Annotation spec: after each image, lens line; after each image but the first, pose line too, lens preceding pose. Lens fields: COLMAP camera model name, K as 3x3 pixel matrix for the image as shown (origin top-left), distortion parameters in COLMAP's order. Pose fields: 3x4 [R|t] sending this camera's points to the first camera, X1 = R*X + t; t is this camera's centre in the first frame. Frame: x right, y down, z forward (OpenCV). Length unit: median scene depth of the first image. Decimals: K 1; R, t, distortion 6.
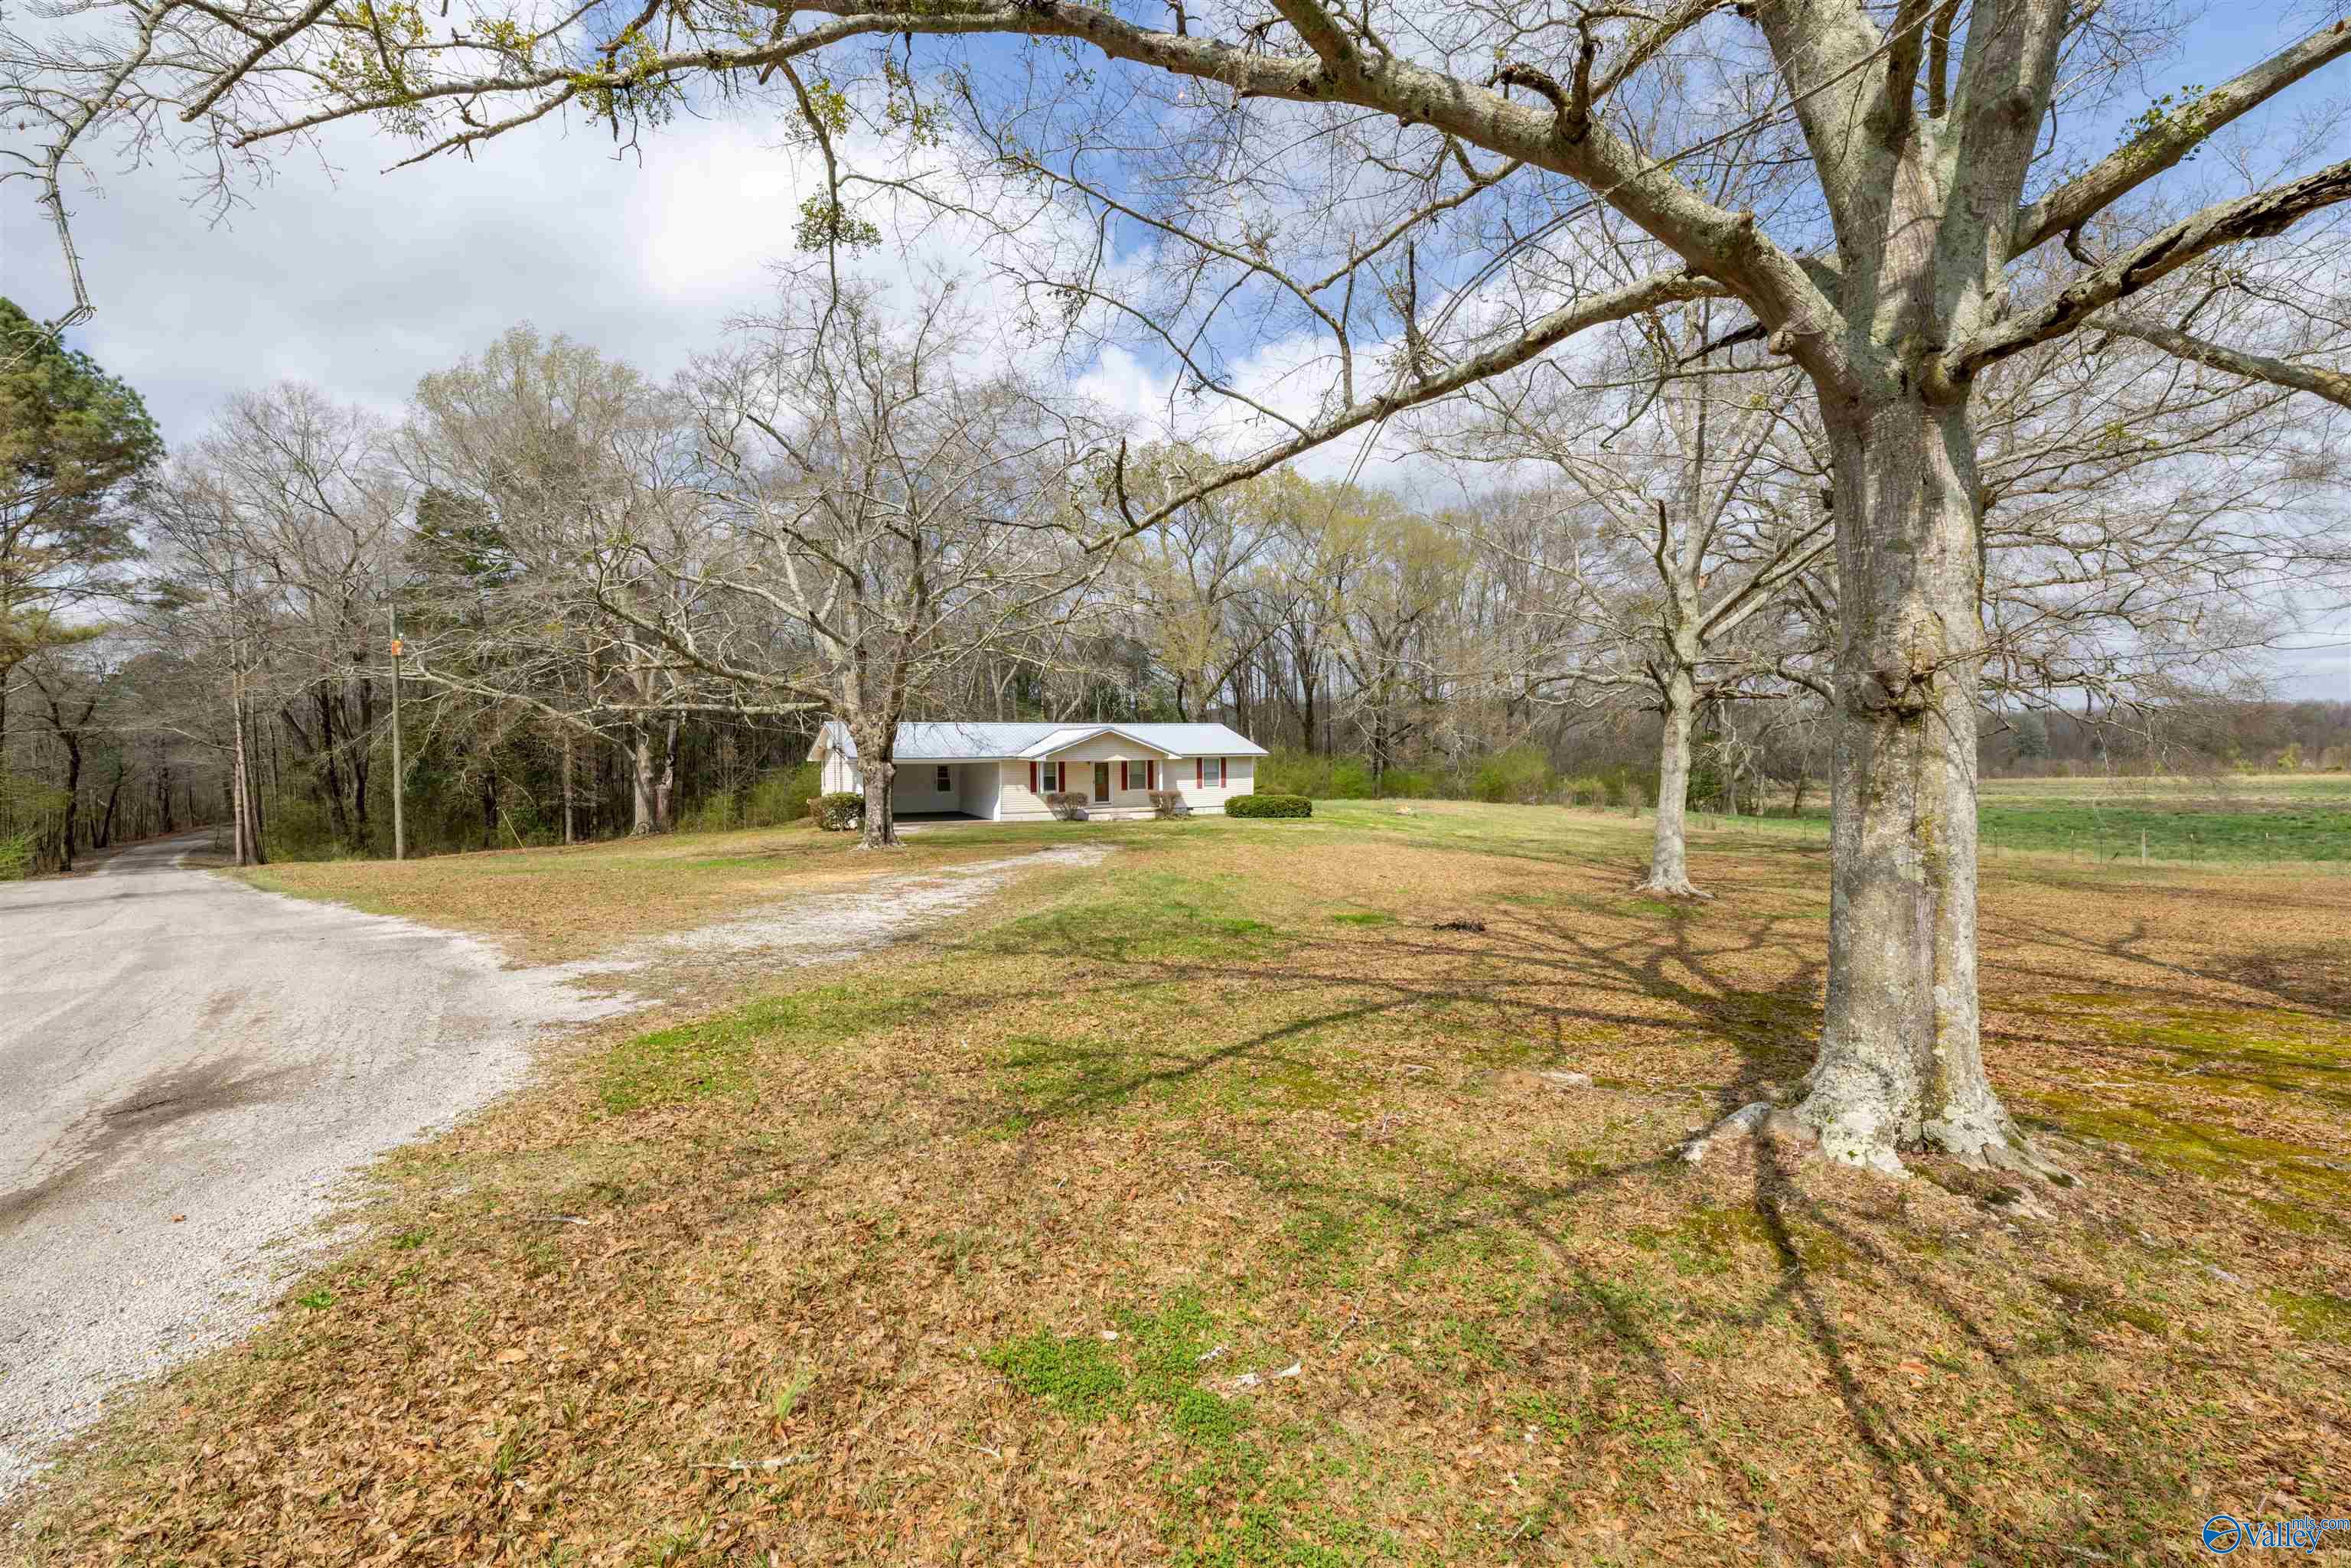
lens RADIAL K [[1006.3, 0, 1164.2], [0, 1006.3, 773.1], [0, 0, 1]] dist [0.013422, 0.000090]
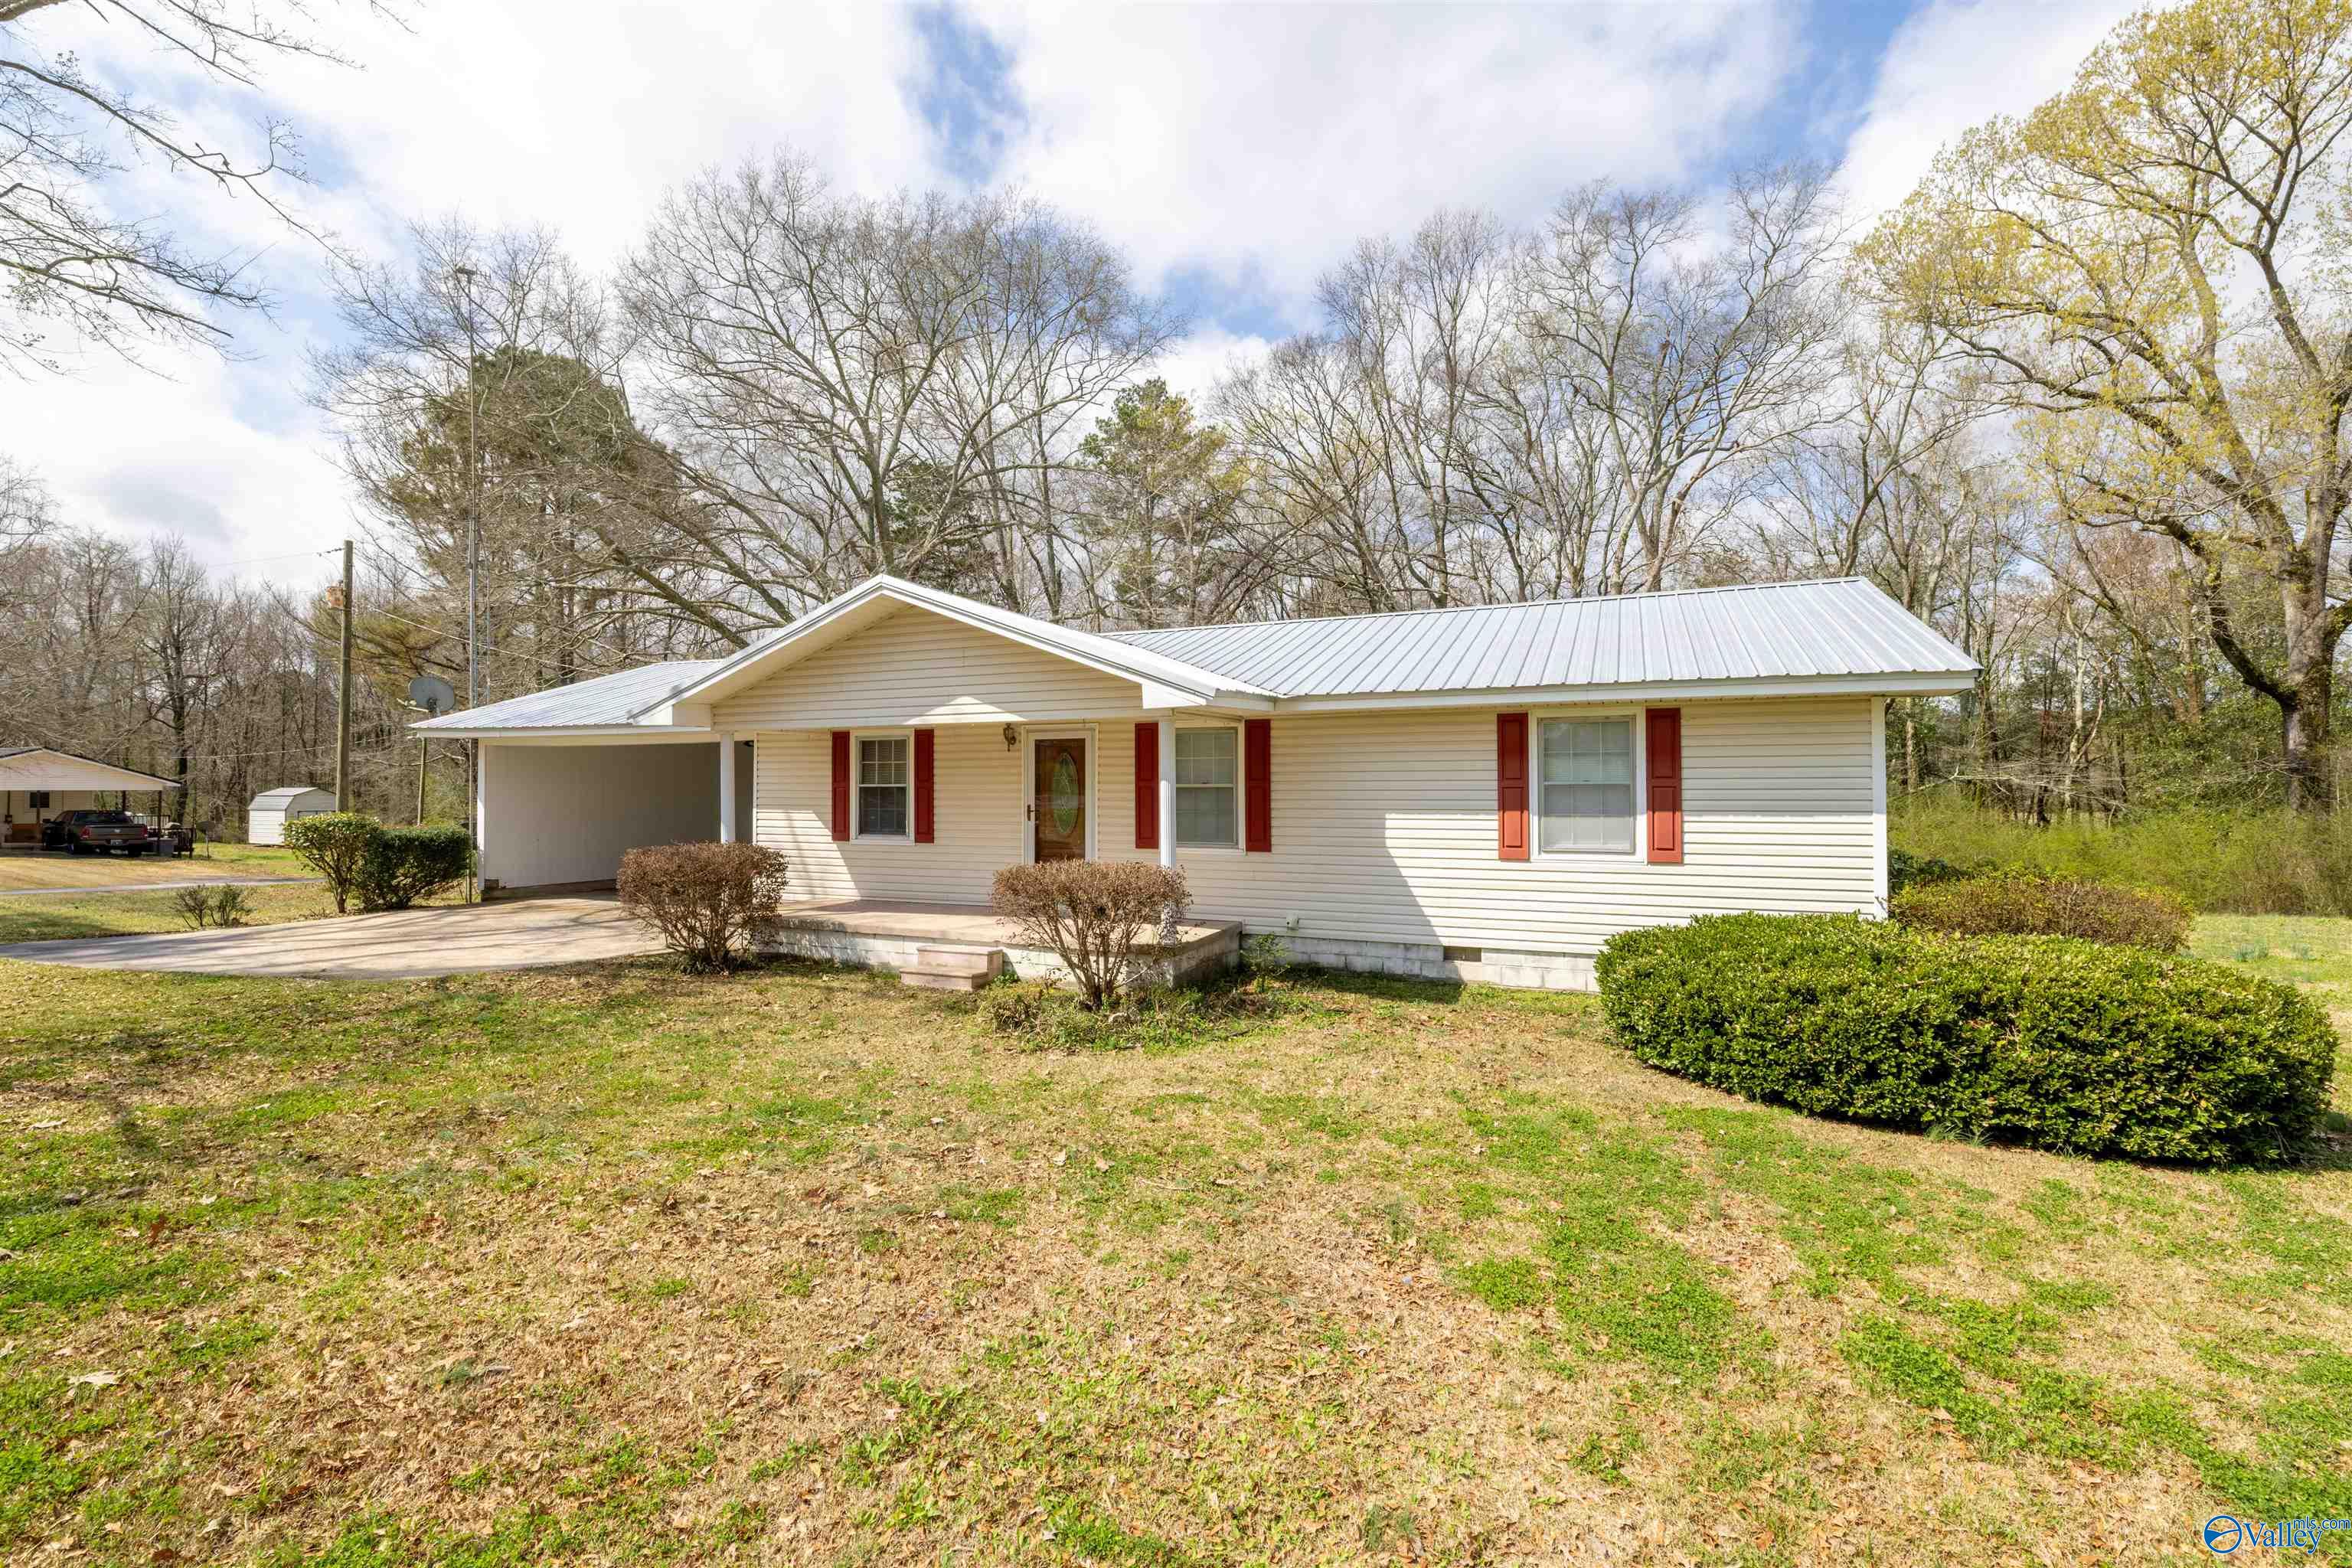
lens RADIAL K [[1040.3, 0, 1136.9], [0, 1040.3, 775.7], [0, 0, 1]] dist [0.001002, -0.000048]
pose [[0.612313, 0.007458, -0.790581, 0.157667], [-0.021685, 0.999738, -0.007364, 0.001439], [0.790318, 0.021653, 0.612314, 0.822562]]
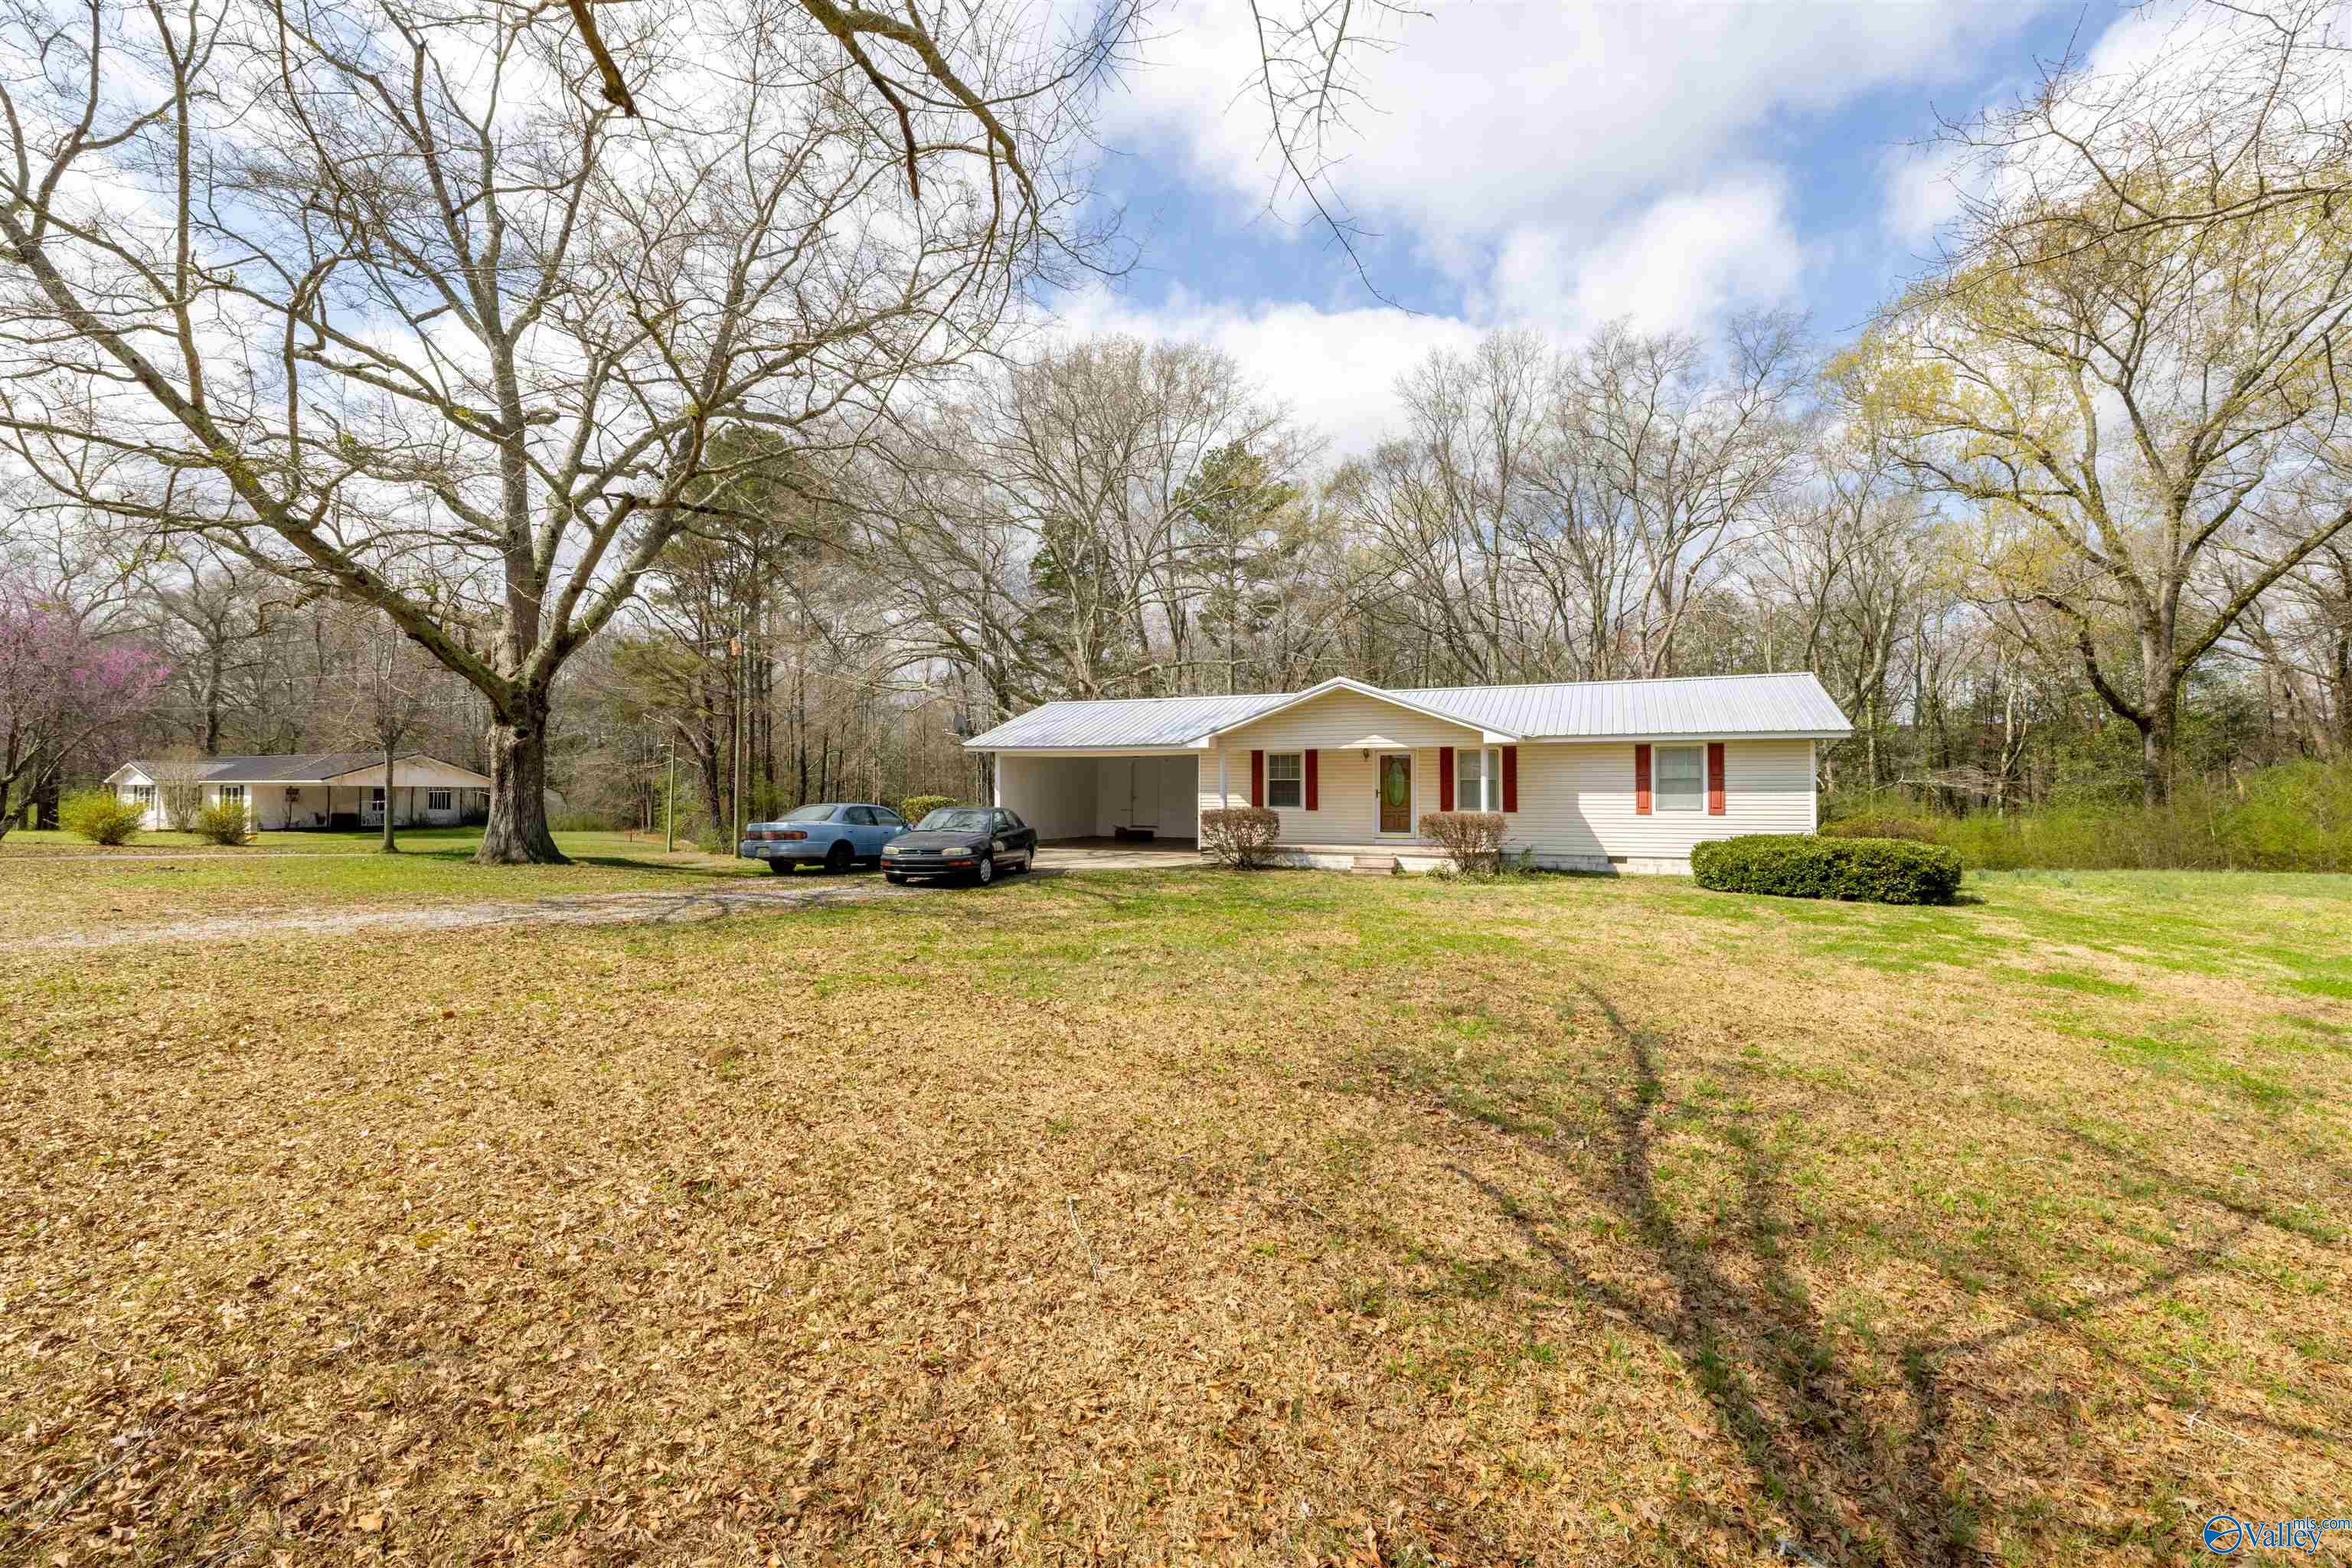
lens RADIAL K [[1006.8, 0, 1164.7], [0, 1006.8, 773.1], [0, 0, 1]] dist [0.013422, 0.000090]
pose [[0.627603, 0.004945, -0.778517, 0.247577], [-0.025238, 0.999583, -0.013997, 0.009057], [0.778124, 0.028433, 0.627467, 0.576142]]
